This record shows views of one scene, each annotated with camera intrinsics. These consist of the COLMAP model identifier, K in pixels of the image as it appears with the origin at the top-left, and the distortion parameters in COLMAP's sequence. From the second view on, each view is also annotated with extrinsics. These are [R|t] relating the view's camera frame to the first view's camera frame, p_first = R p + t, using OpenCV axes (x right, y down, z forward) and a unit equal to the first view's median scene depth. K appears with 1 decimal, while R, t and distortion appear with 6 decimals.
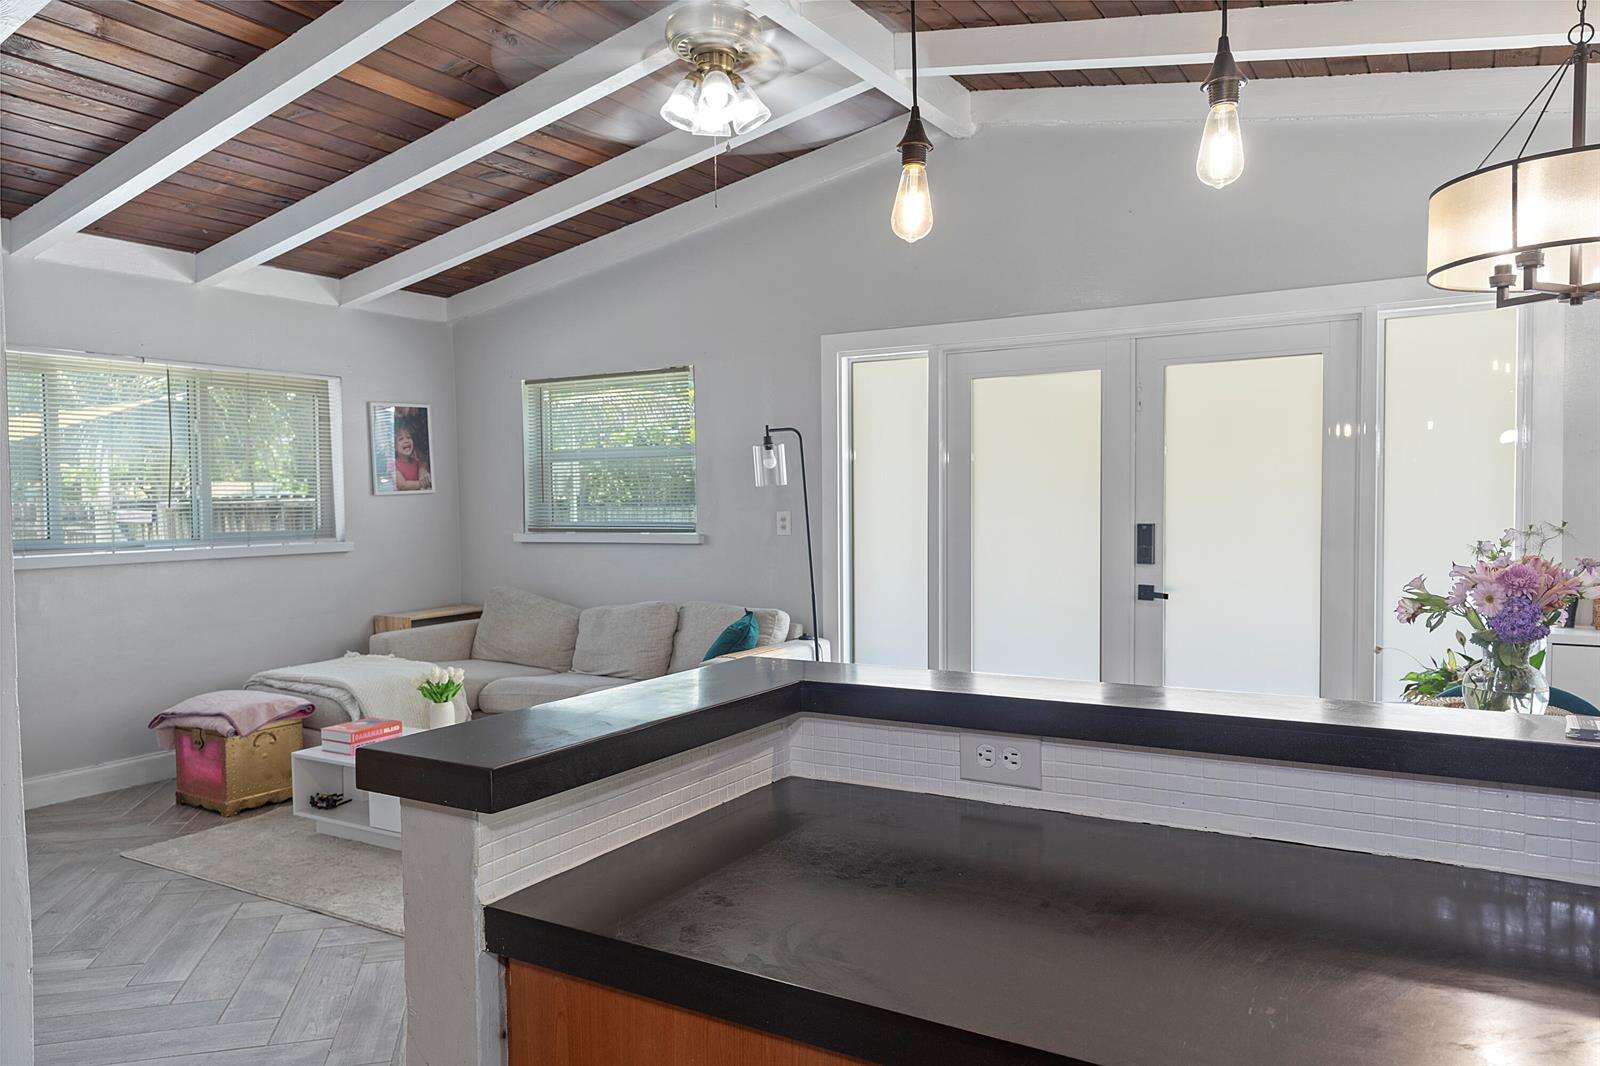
lens RADIAL K [[1141.1, 0, 770.2], [0, 1141.1, 544.9], [0, 0, 1]] dist [0.010750, 0.004037]
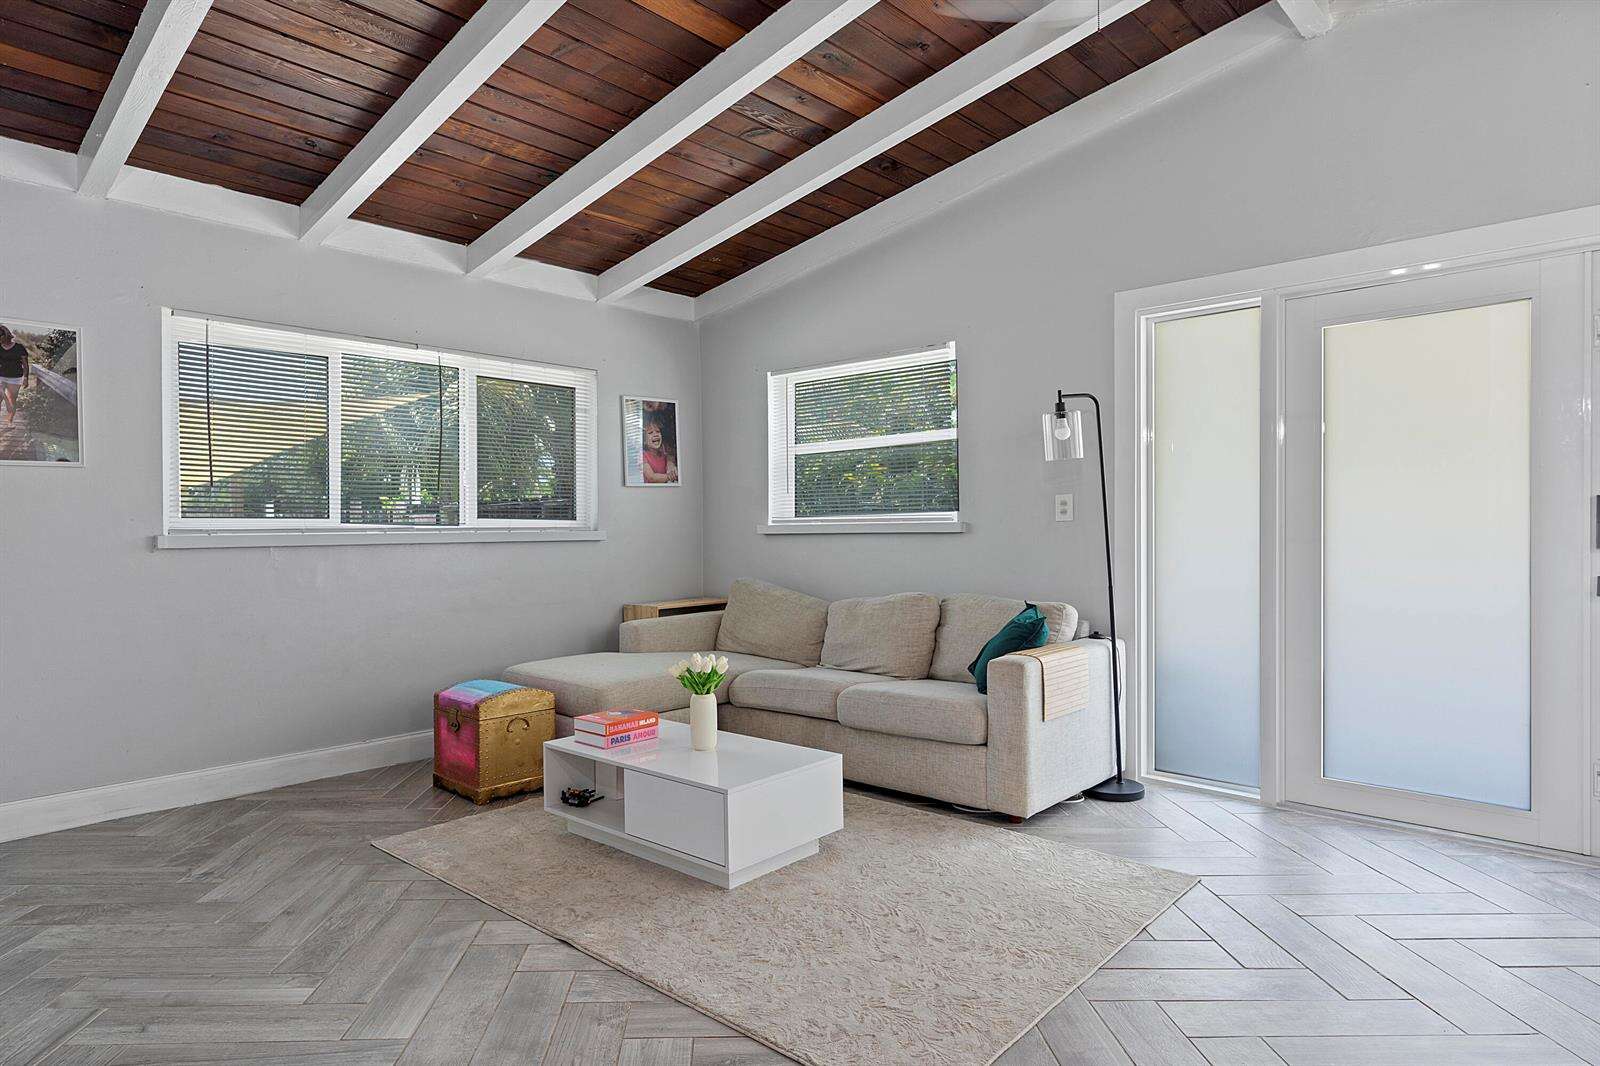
lens RADIAL K [[939.9, 0, 722.3], [0, 939.9, 529.2], [0, 0, 1]] dist [0.027523, -0.002813]
pose [[0.976932, 0.004059, -0.213511, -0.100715], [-0.012832, 0.999128, -0.039719, 0.033440], [0.213163, 0.041543, 0.976133, 0.244599]]
